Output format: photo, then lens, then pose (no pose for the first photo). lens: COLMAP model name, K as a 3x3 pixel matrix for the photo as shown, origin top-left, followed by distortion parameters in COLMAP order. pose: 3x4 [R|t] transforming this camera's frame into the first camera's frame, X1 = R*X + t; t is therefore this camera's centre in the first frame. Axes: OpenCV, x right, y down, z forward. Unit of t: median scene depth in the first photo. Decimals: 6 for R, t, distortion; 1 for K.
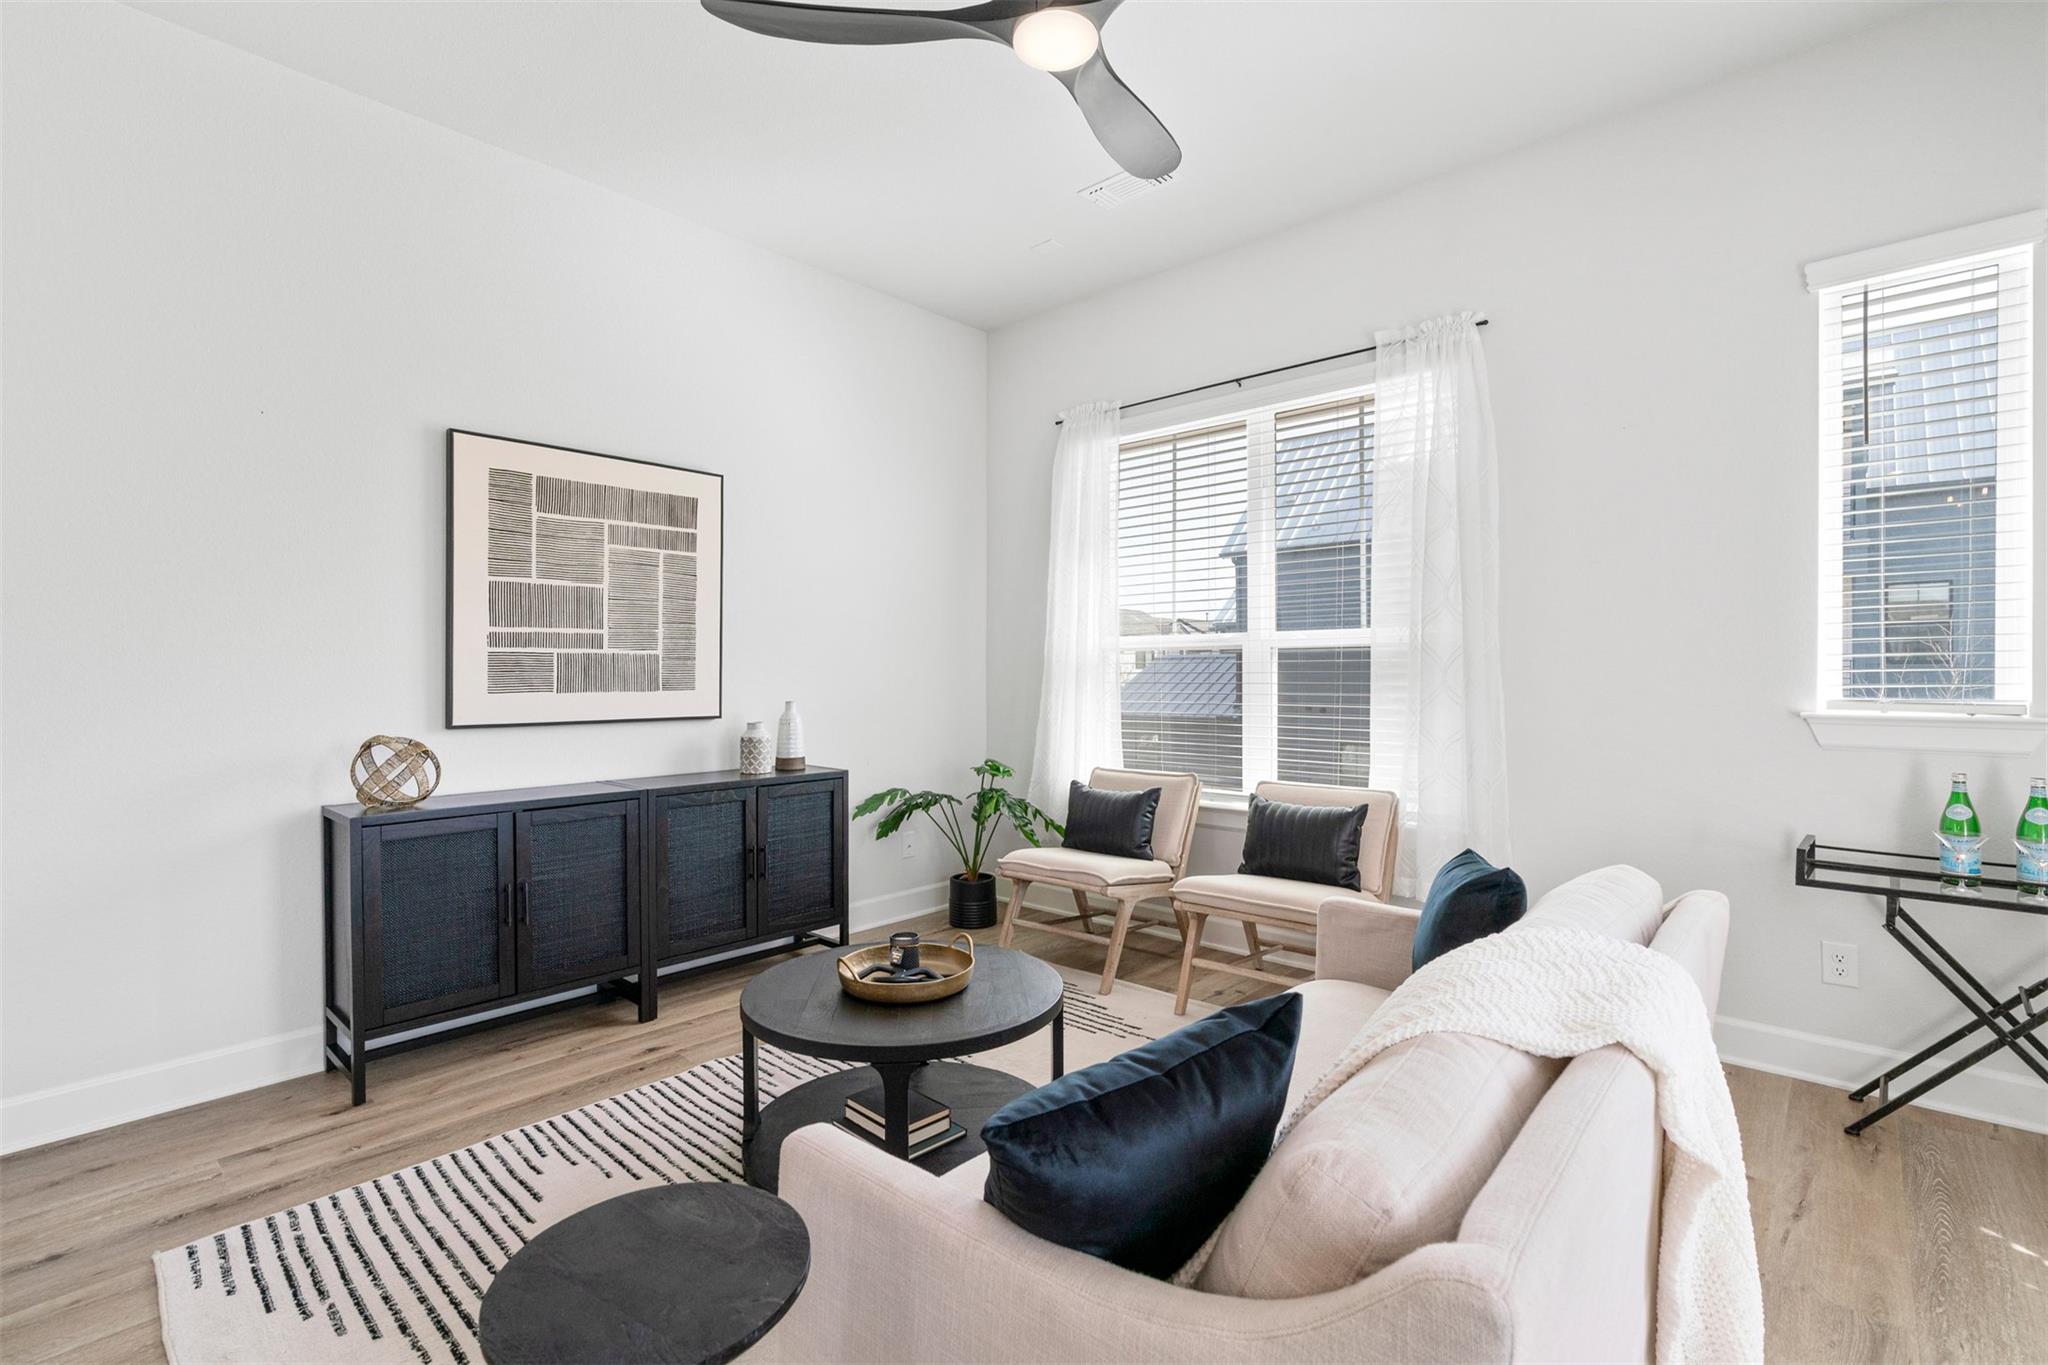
lens RADIAL K [[931.9, 0, 1022.0], [0, 931.9, 672.3], [0, 0, 1]] dist [-0.004967, 0.000643]
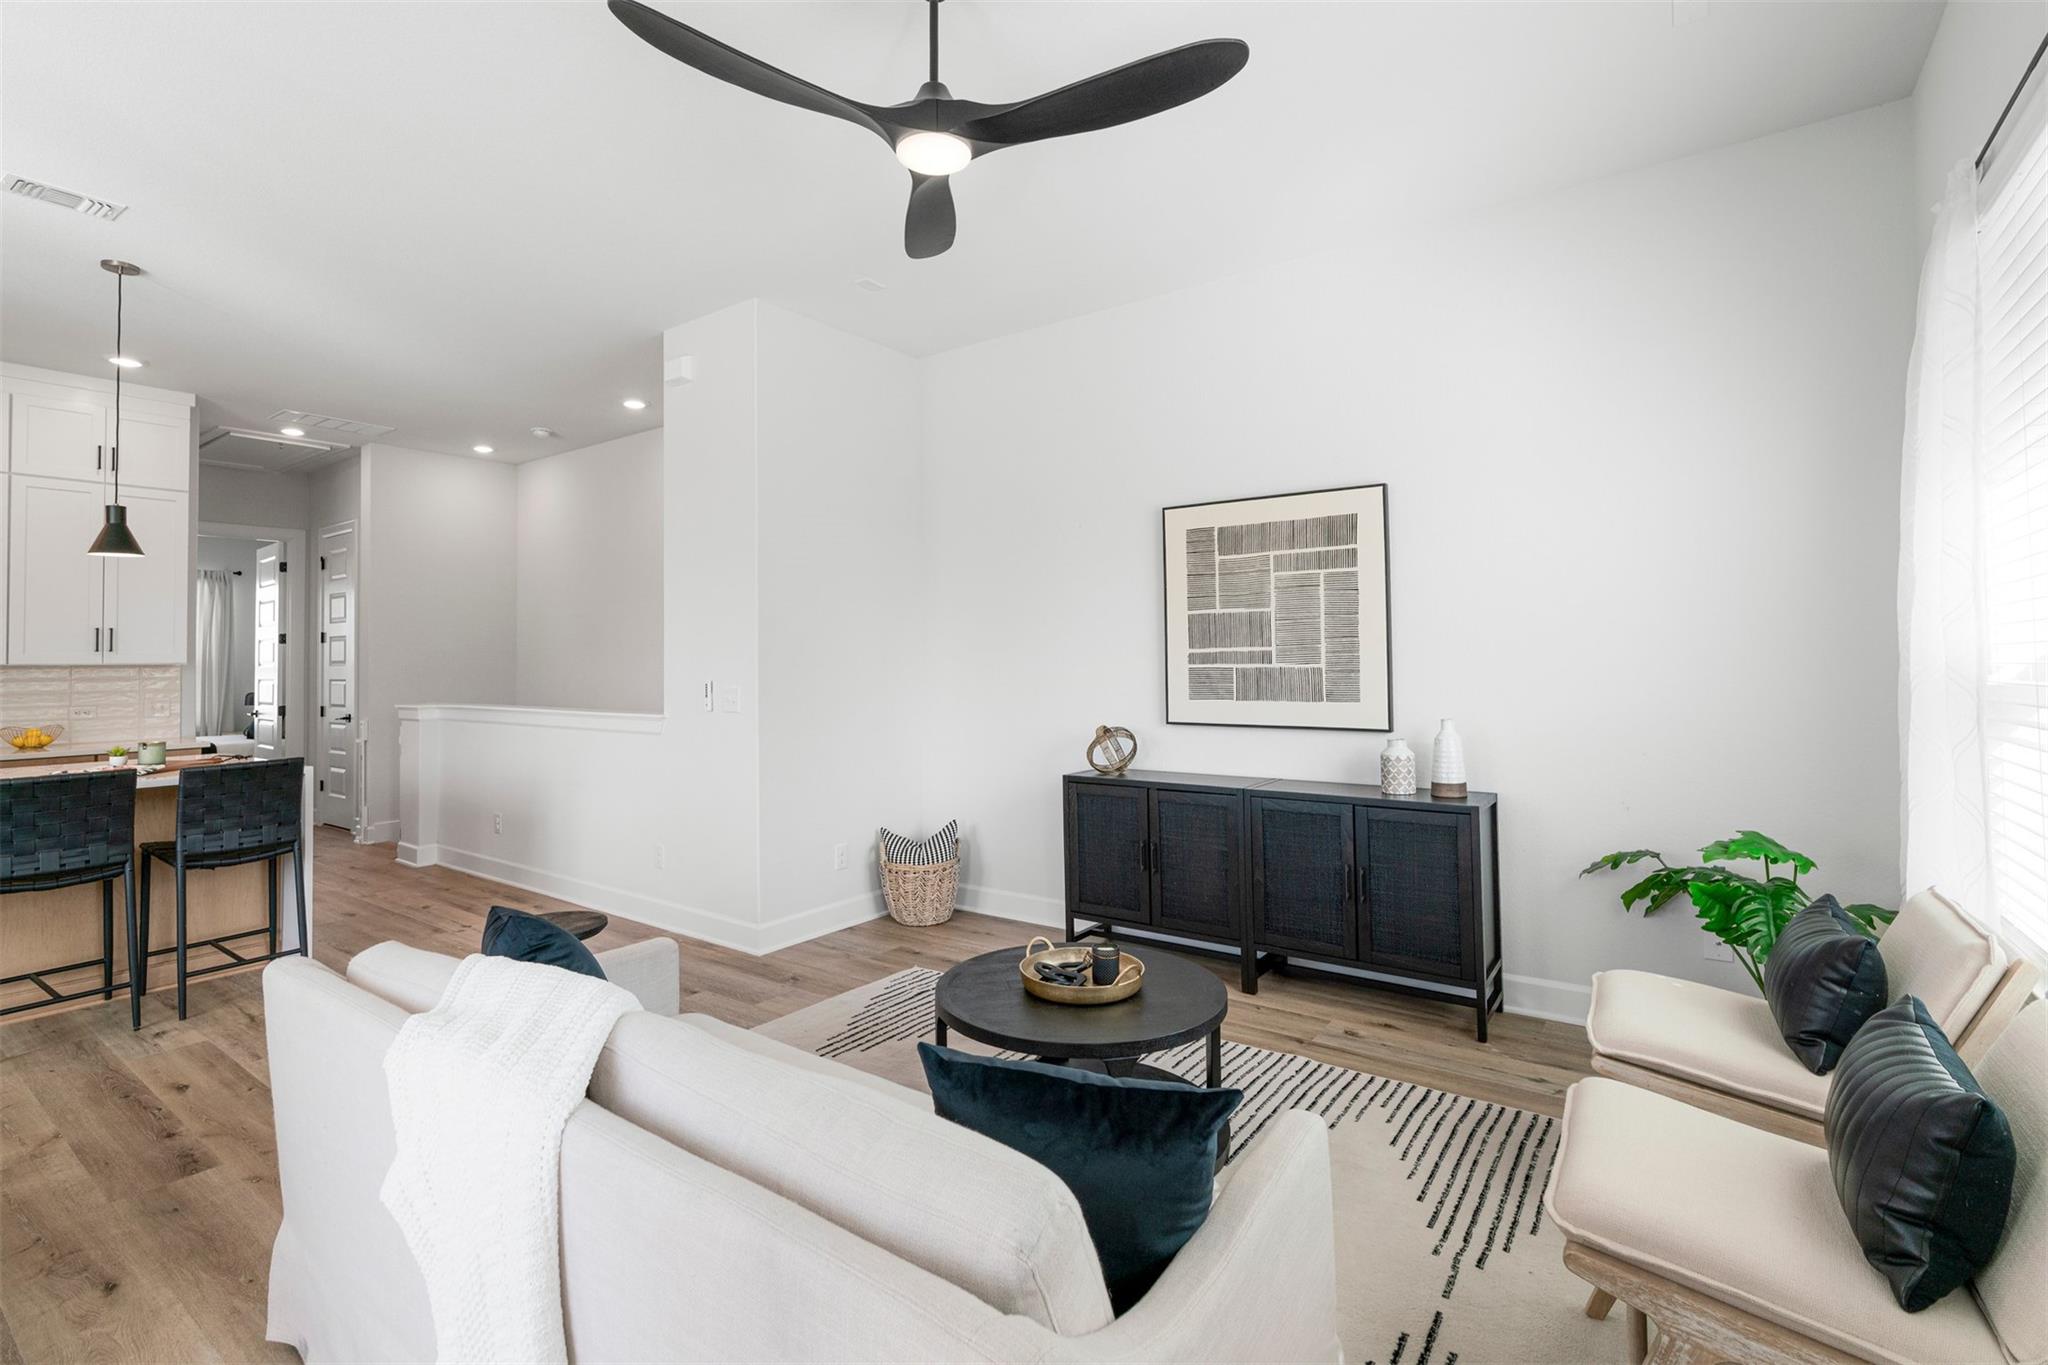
lens RADIAL K [[949.0, 0, 1023.8], [0, 949.0, 632.0], [0, 0, 1]] dist [-0.005231, 0.000455]
pose [[0.106800, -0.027227, -0.993908, 0.695731], [0.010551, 0.999600, -0.026249, -0.037191], [0.994225, -0.007683, 0.107045, 0.574874]]
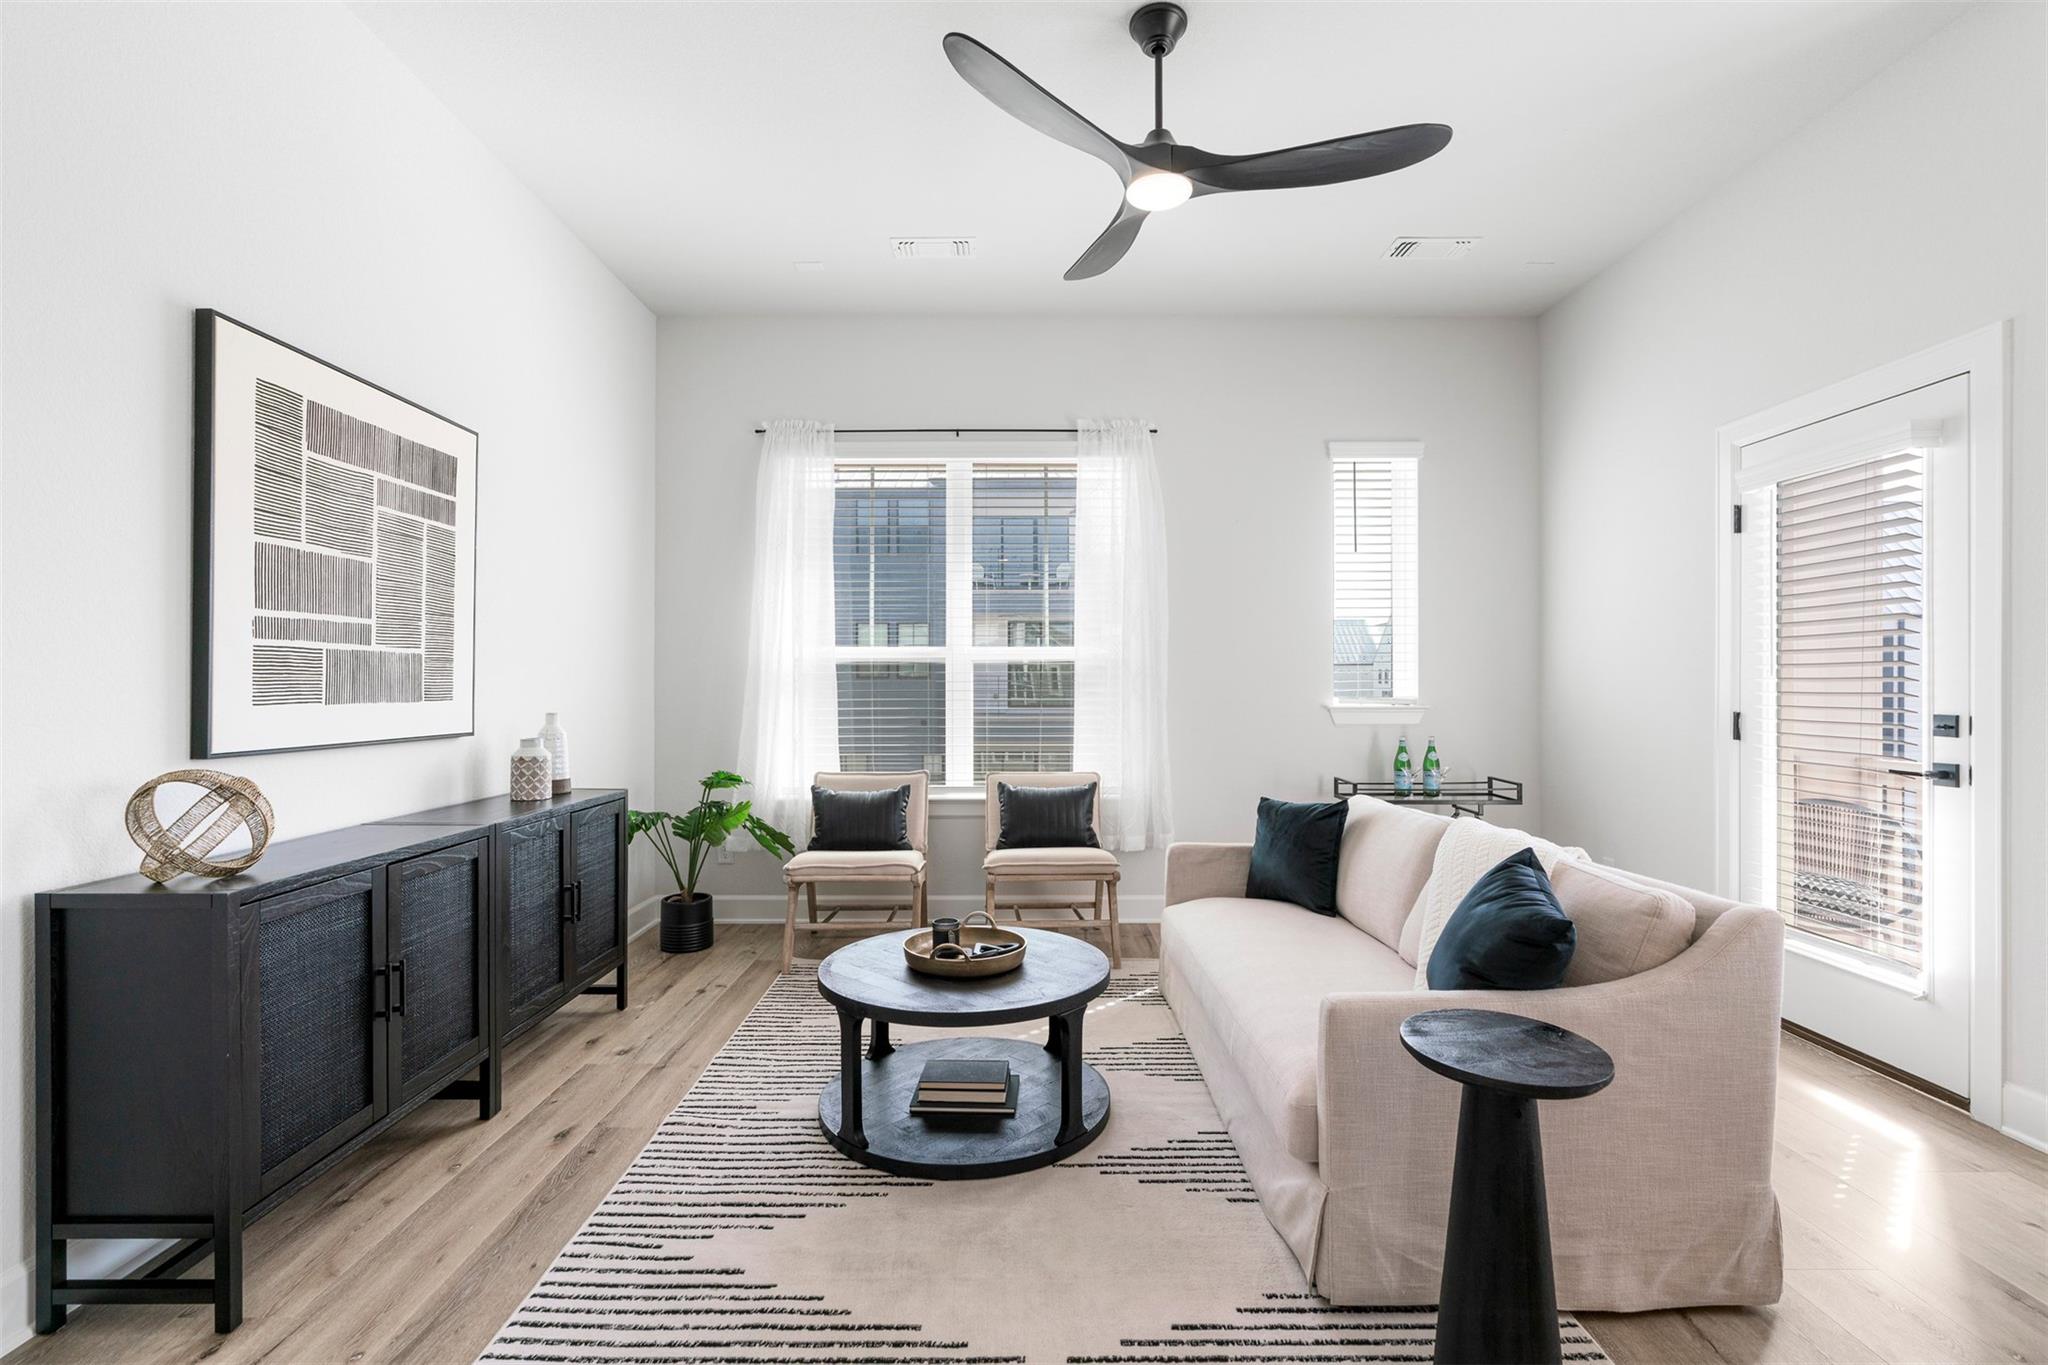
lens RADIAL K [[922.1, 0, 1024.0], [0, 922.1, 682.5], [0, 0, 1]] dist [-0.001683, 0.001702]
pose [[0.739715, 0.003465, 0.672911, -0.565671], [-0.000731, 0.999990, -0.004346, 0.007660], [-0.672920, 0.002723, 0.739710, 0.105899]]
